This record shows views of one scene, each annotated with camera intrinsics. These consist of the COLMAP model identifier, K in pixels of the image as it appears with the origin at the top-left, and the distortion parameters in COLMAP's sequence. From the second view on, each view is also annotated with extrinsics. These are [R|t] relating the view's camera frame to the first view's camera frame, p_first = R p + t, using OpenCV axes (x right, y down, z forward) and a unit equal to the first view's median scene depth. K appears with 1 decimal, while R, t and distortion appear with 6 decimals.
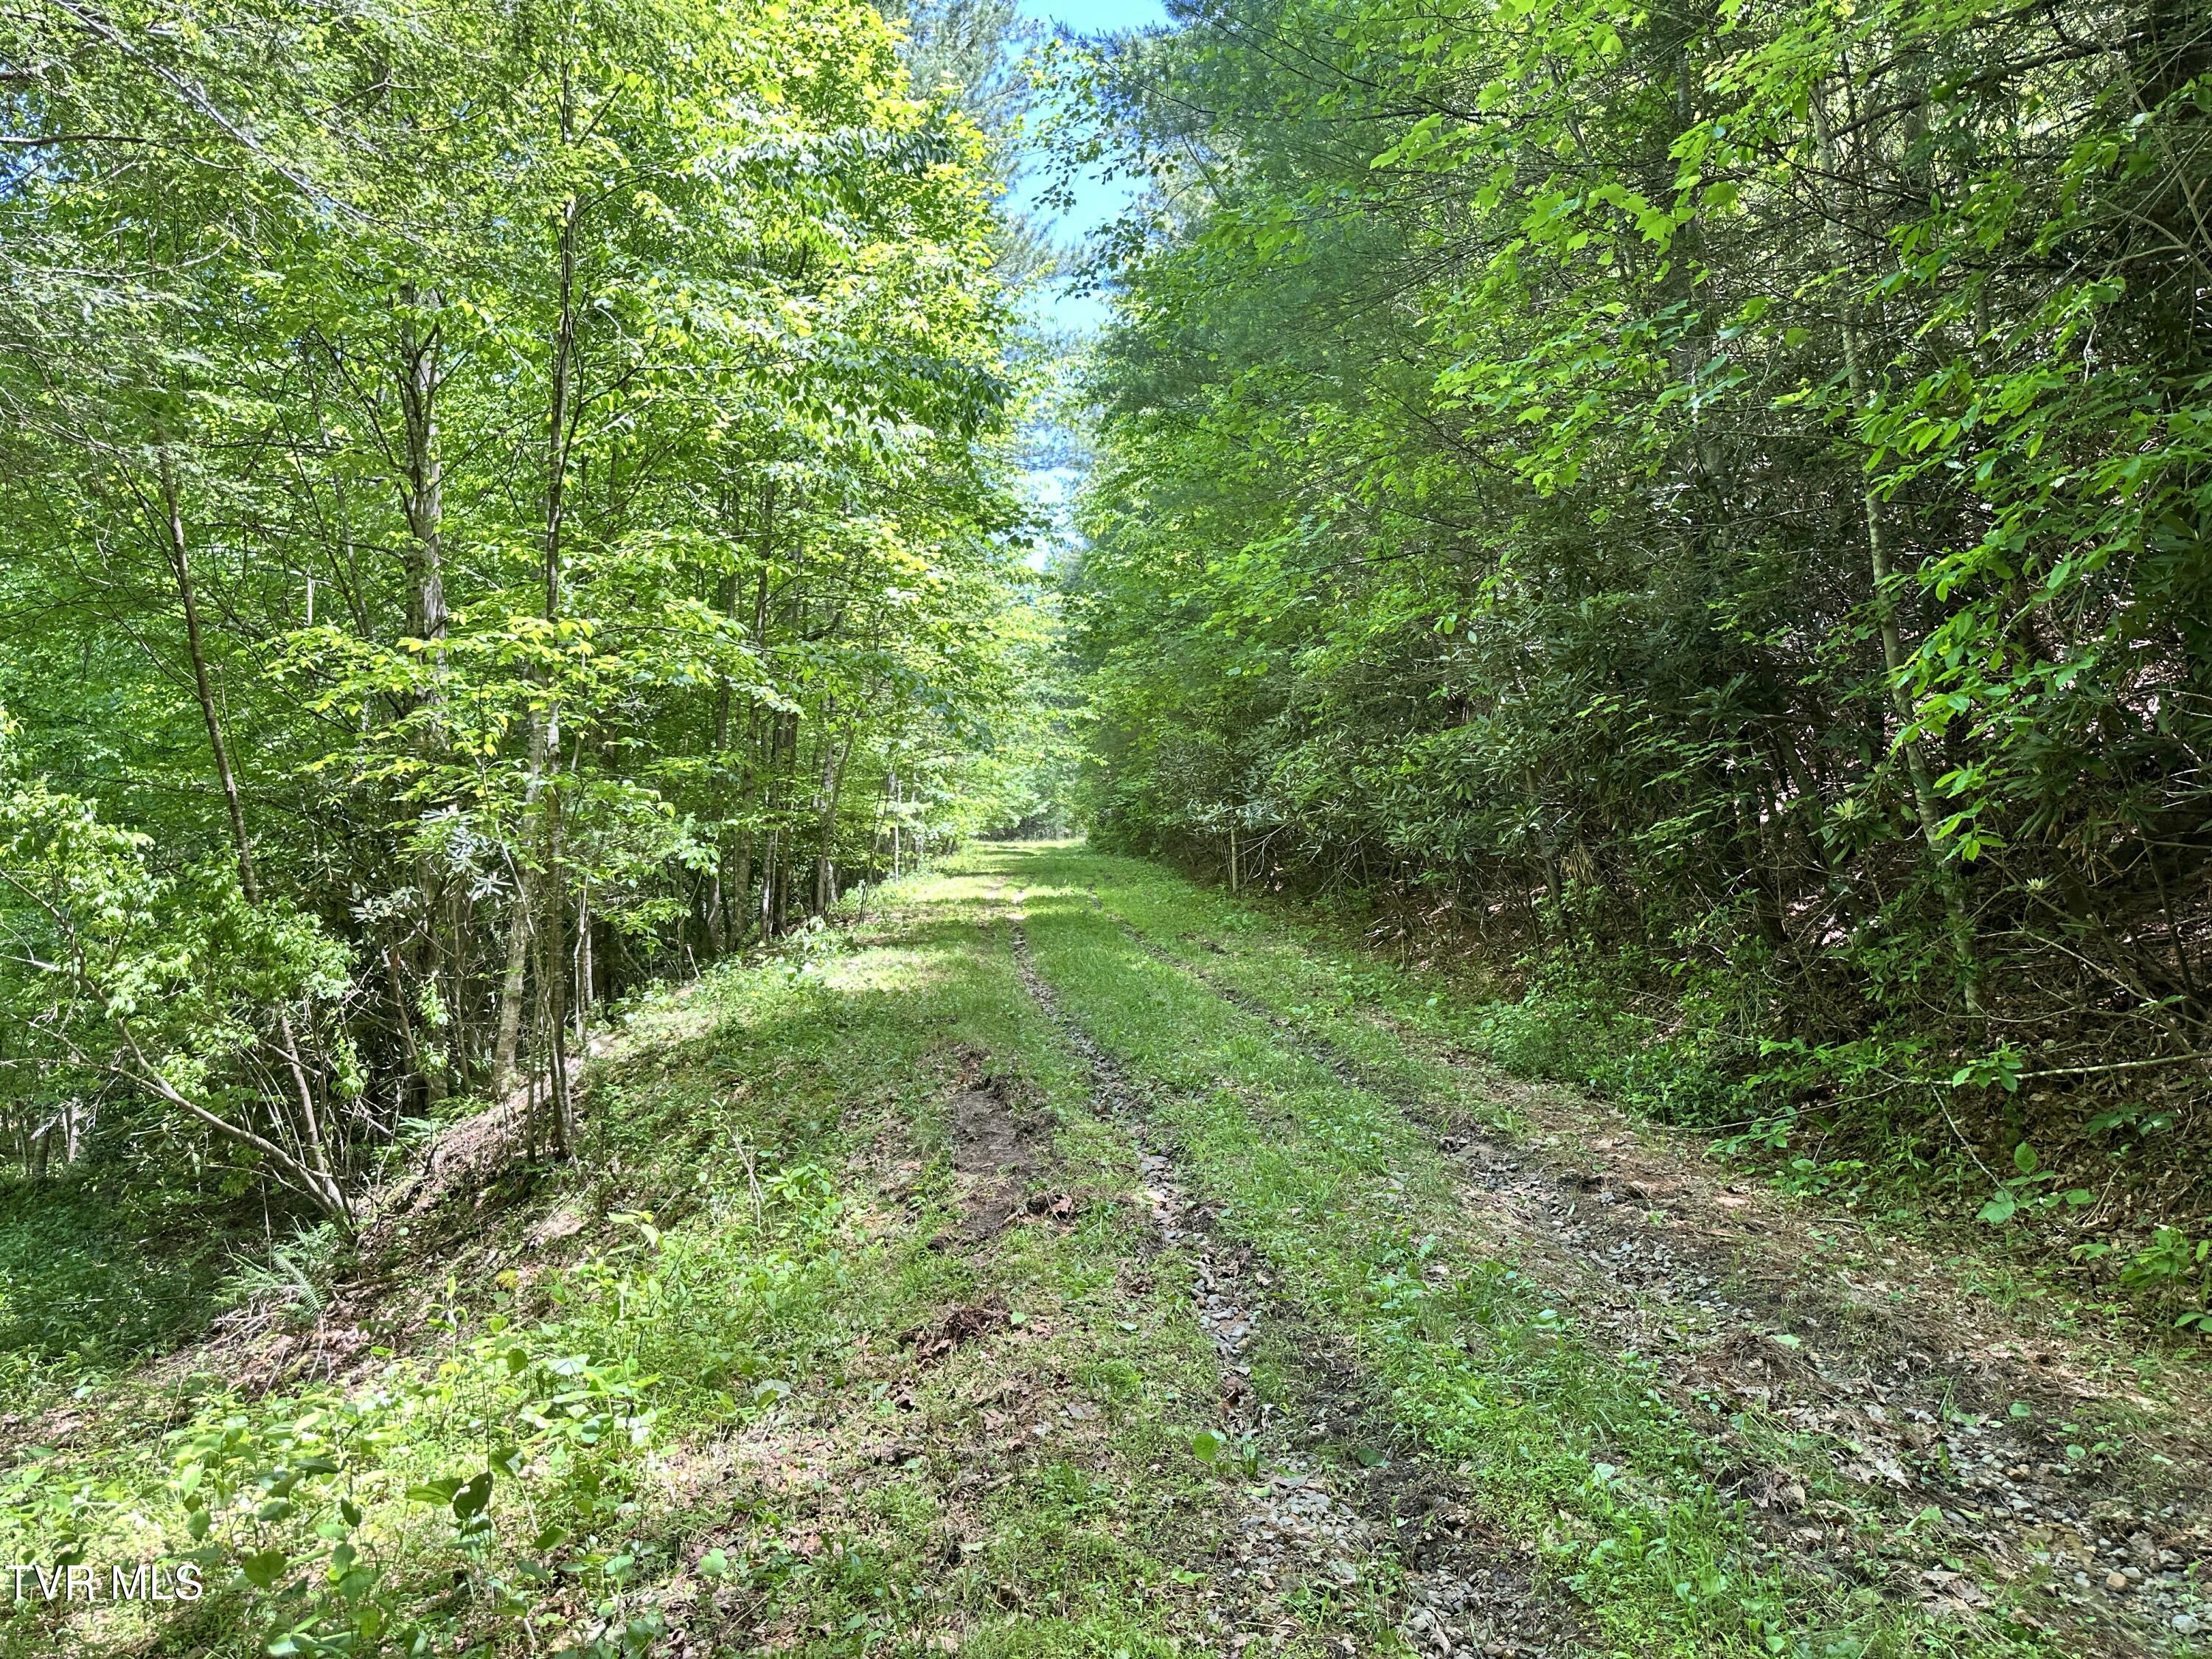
lens RADIAL K [[1515.2, 0, 1112.2], [0, 1515.2, 836.3], [0, 0, 1]] dist [0.000088, -0.012490]
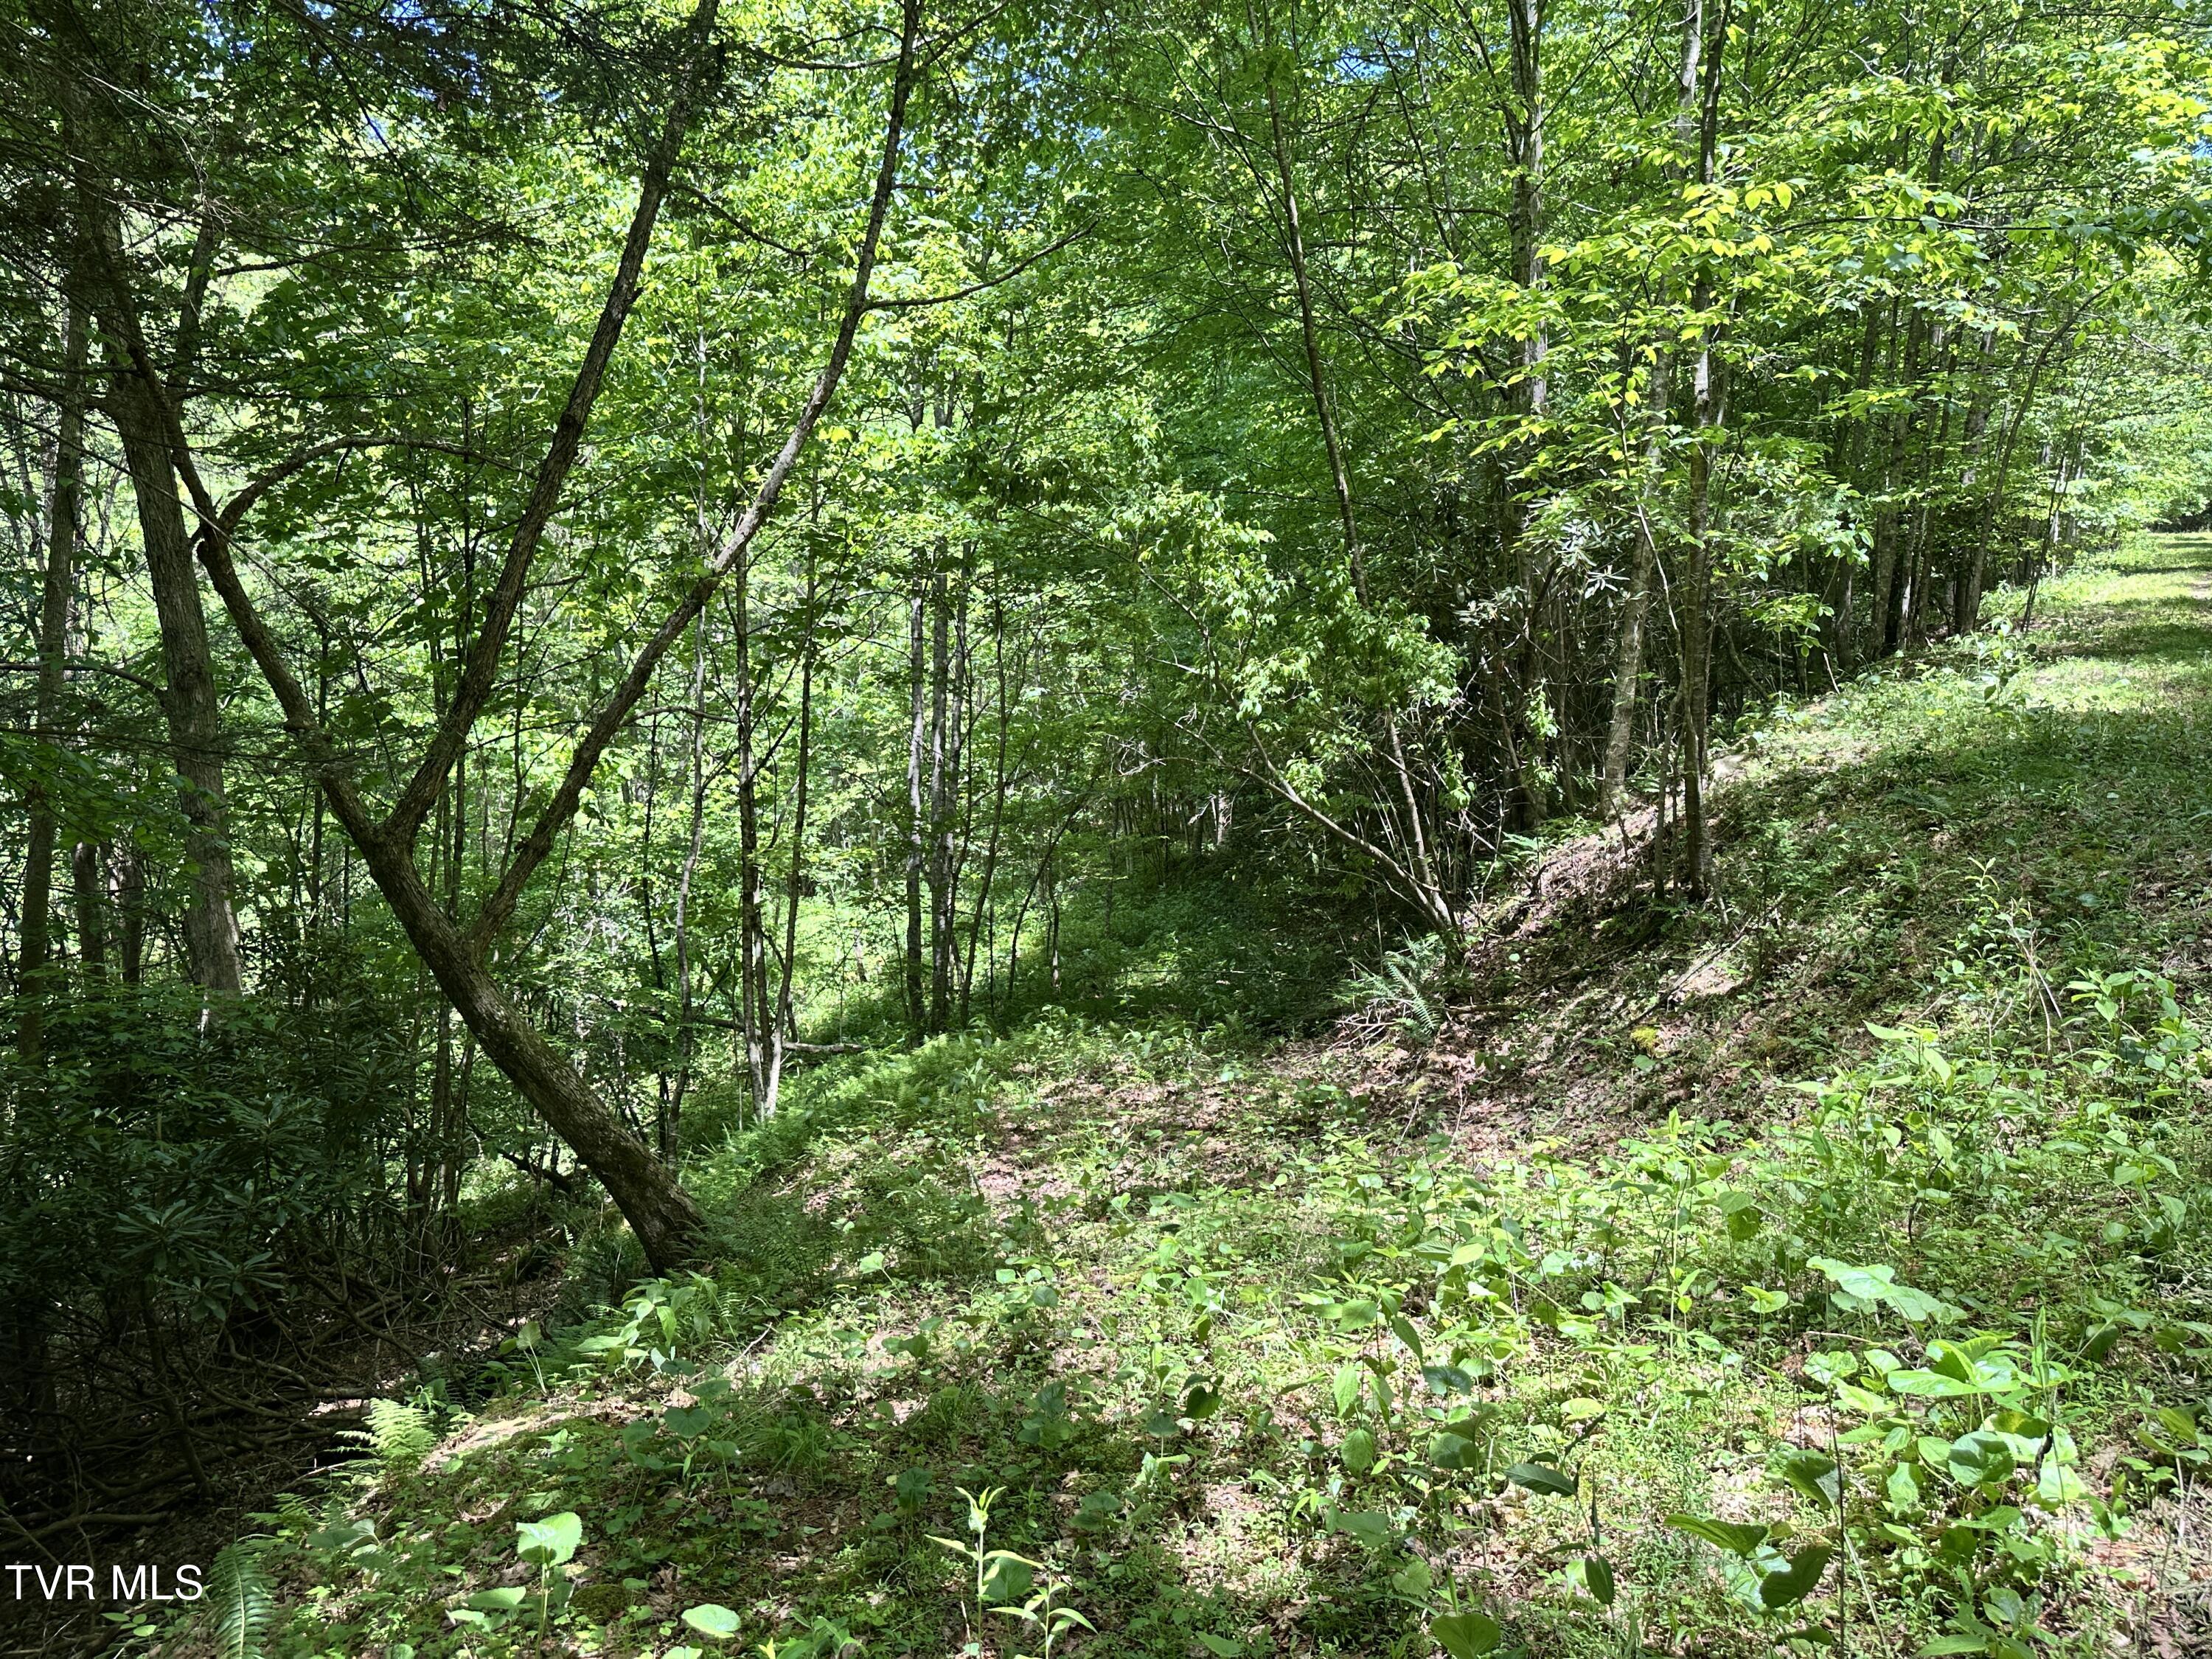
lens RADIAL K [[1537.7, 0, 1102.4], [0, 1537.7, 830.4], [0, 0, 1]] dist [0.185751, -0.294113]
pose [[0.780901, 0.071402, -0.620560, -0.077900], [0.040864, 0.985478, 0.164811, 0.016307], [0.623316, -0.154060, 0.766643, 0.121241]]
